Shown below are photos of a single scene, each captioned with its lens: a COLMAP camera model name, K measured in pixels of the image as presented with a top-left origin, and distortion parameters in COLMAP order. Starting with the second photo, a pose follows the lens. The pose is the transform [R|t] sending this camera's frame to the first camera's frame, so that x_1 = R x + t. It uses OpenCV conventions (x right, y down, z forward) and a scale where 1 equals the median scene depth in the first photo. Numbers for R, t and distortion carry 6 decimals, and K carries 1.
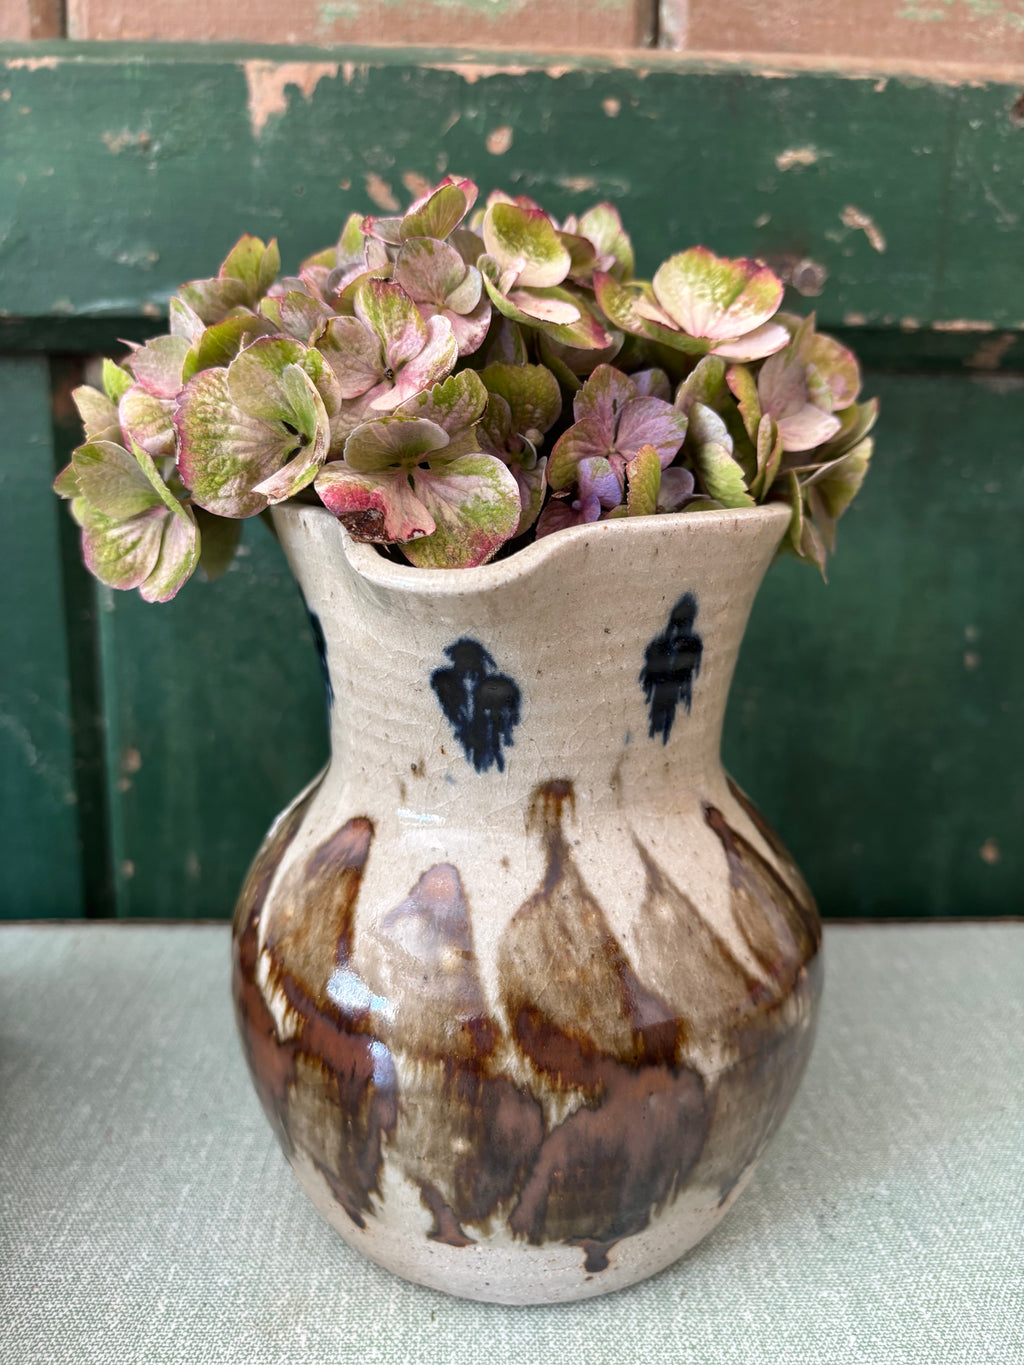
lens RADIAL K [[1018.8, 0, 512.0], [0, 1018.8, 682.5], [0, 0, 1]] dist [0.015576, -0.039786]
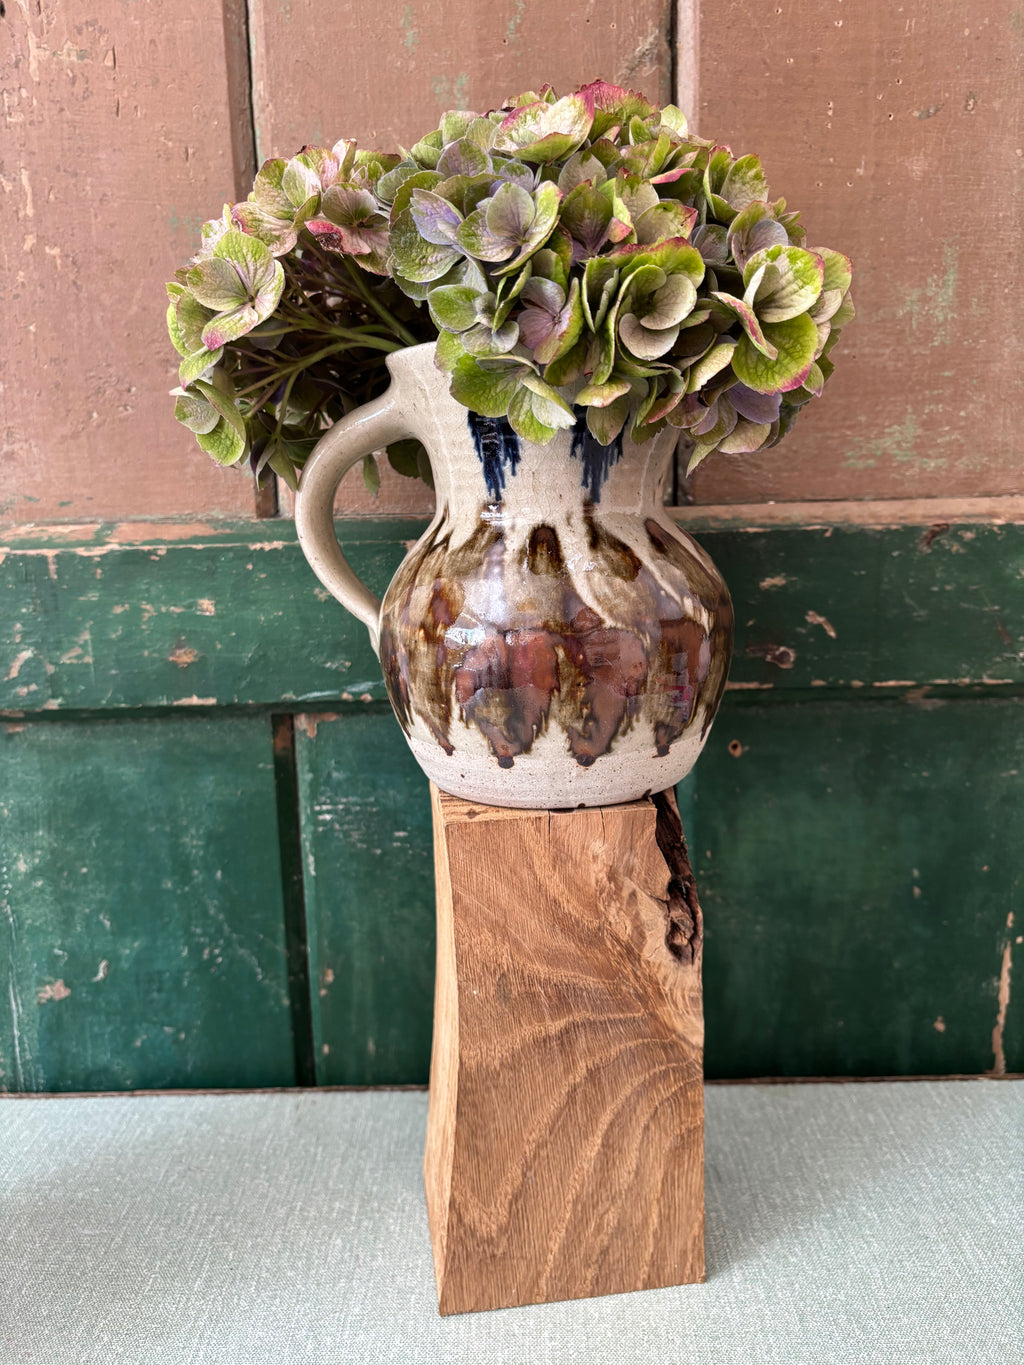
lens RADIAL K [[1014.2, 0, 512.0], [0, 1014.2, 682.5], [0, 0, 1]] dist [0.031436, -0.052529]
pose [[0.998372, -0.035555, -0.044590, -0.041367], [0.034982, 0.999296, -0.013569, -0.364985], [0.045041, 0.011987, 0.998913, -0.504891]]
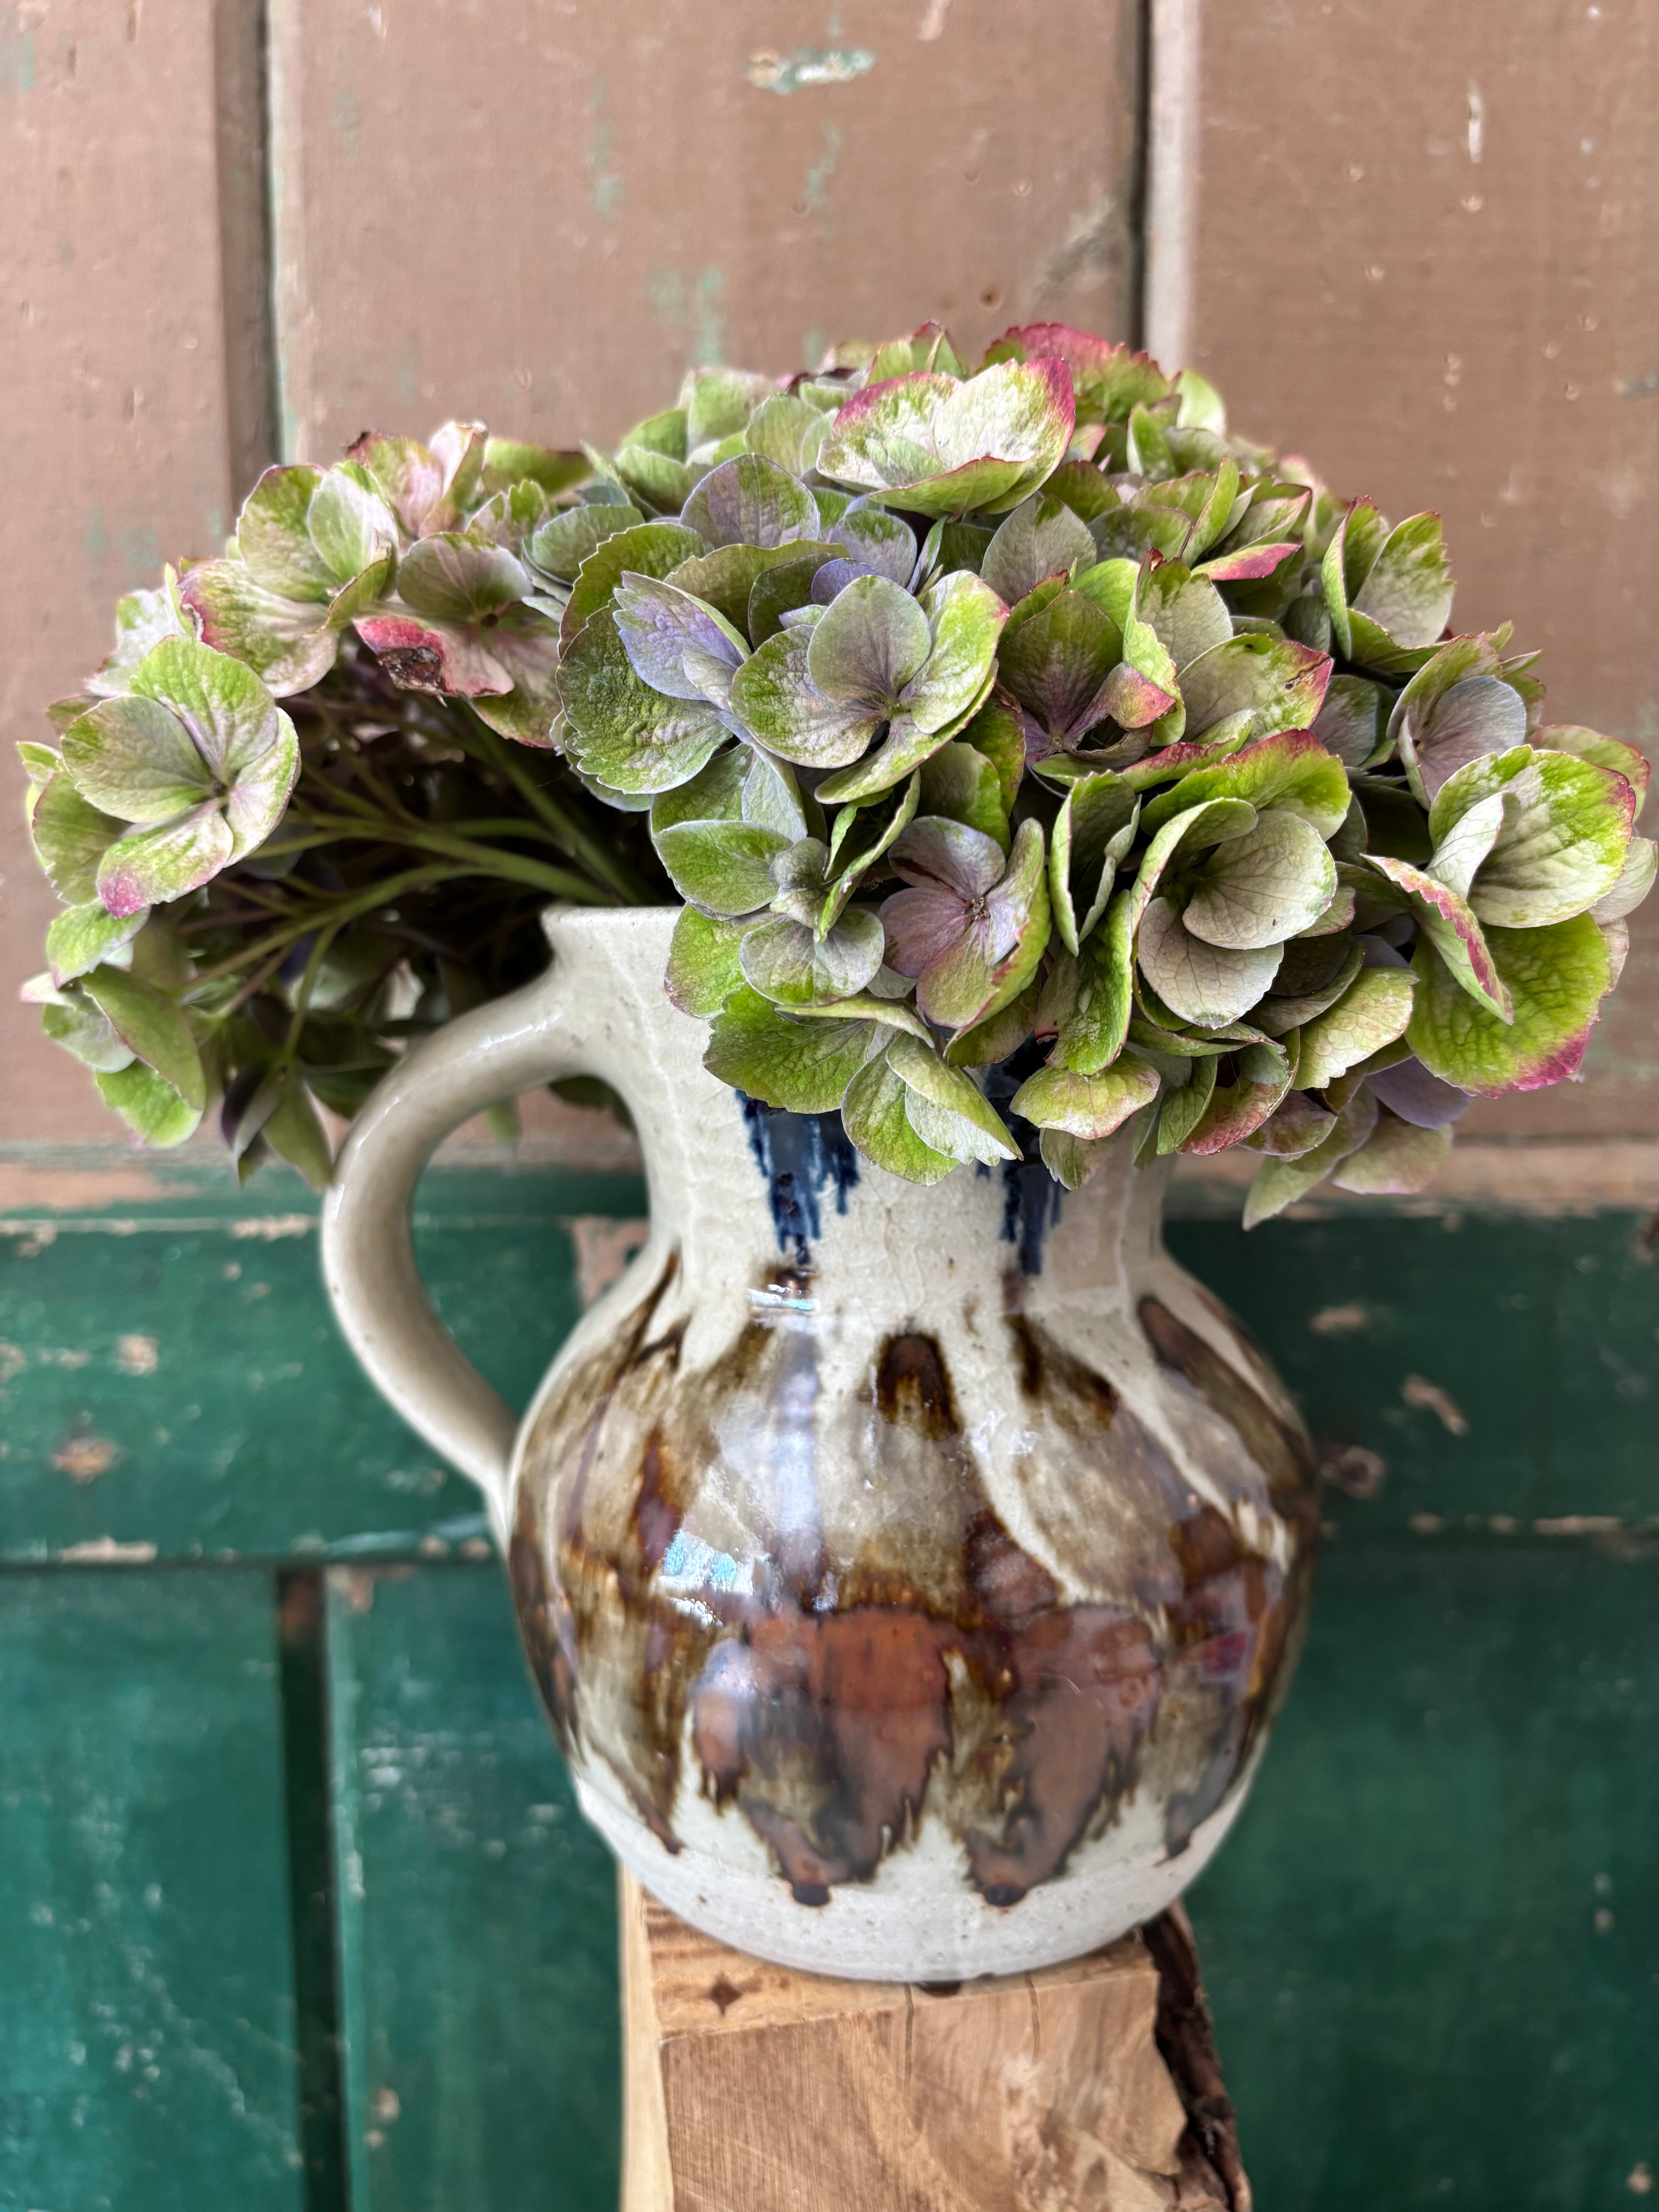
lens RADIAL K [[1651.0, 0, 829.5], [0, 1651.0, 1106.0], [0, 0, 1]] dist [0.015576, -0.039786]
pose [[0.999641, -0.020801, 0.016866, -0.097225], [0.021870, 0.997589, -0.065870, -0.600444], [-0.015455, 0.066215, 0.997686, -0.169603]]
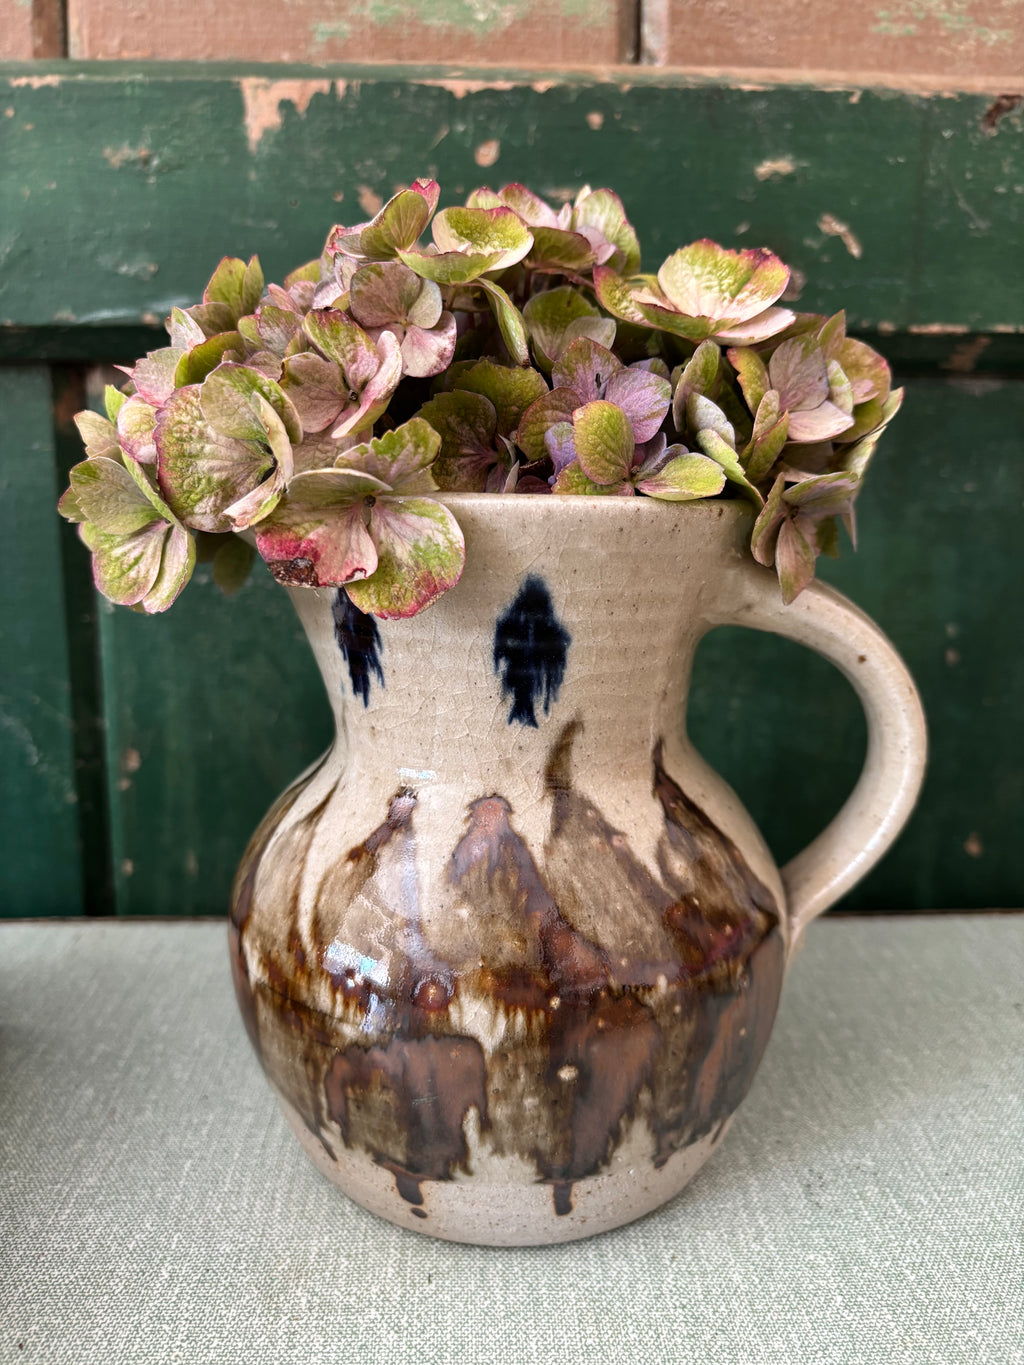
lens RADIAL K [[1017.5, 0, 502.7], [0, 1017.5, 692.3], [0, 0, 1]] dist [0.025335, -0.047343]
pose [[0.999975, -0.006928, -0.001004, 0.000670], [0.006911, 0.999835, -0.016784, 0.033026], [0.001120, 0.016777, 0.999859, -0.026467]]
